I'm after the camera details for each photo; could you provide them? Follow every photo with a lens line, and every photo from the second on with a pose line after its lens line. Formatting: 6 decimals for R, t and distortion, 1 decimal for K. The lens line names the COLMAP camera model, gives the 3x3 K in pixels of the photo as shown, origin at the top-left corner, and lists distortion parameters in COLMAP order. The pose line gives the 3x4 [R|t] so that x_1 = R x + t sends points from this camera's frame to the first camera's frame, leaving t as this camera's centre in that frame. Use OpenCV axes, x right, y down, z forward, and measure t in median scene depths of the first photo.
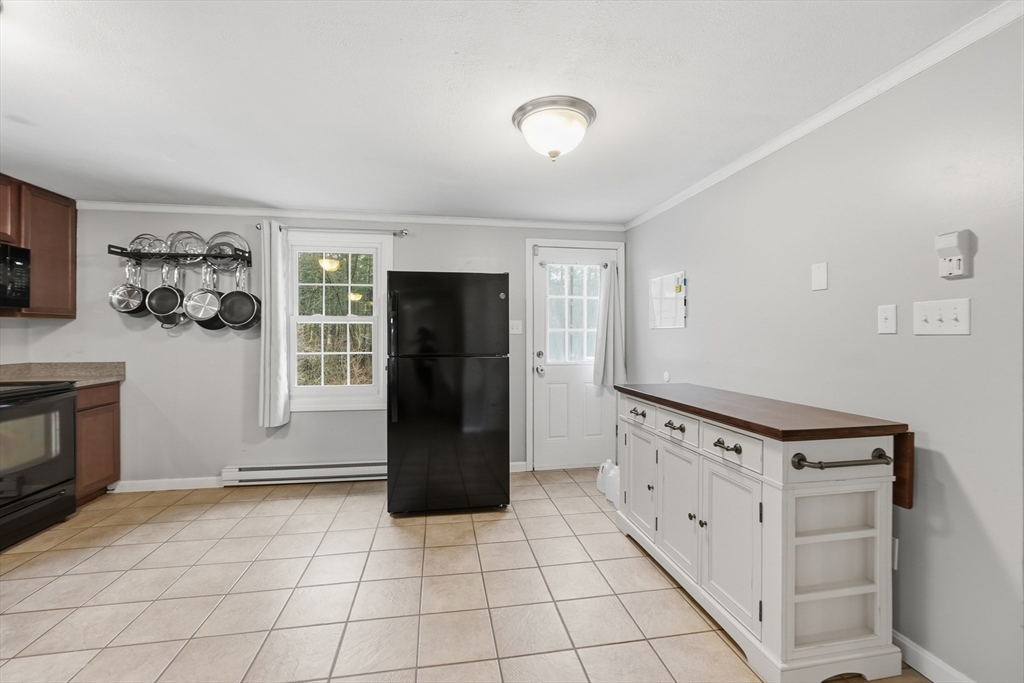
lens RADIAL K [[436.7, 0, 512.8], [0, 436.7, 339.6], [0, 0, 1]] dist [-0.002556, 0.000356]
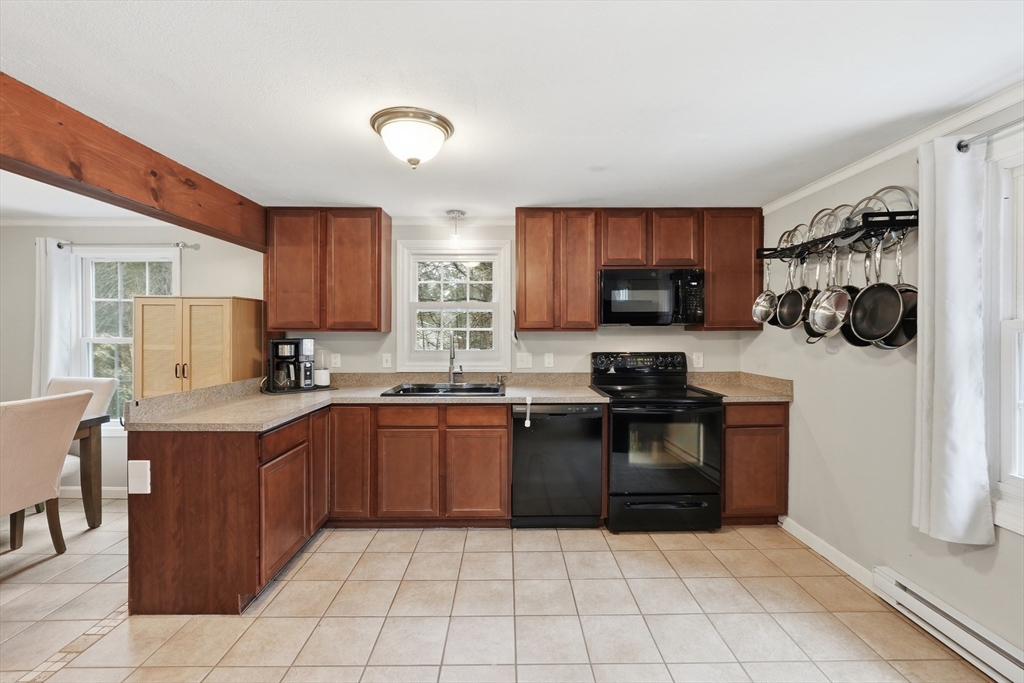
lens RADIAL K [[436.7, 0, 510.0], [0, 436.7, 334.5], [0, 0, 1]] dist [-0.002556, 0.000356]
pose [[-0.170314, 0.010835, -0.985330, 0.044310], [-0.000904, 0.999937, 0.011152, -0.048718], [0.985389, 0.002790, -0.170294, 0.618104]]
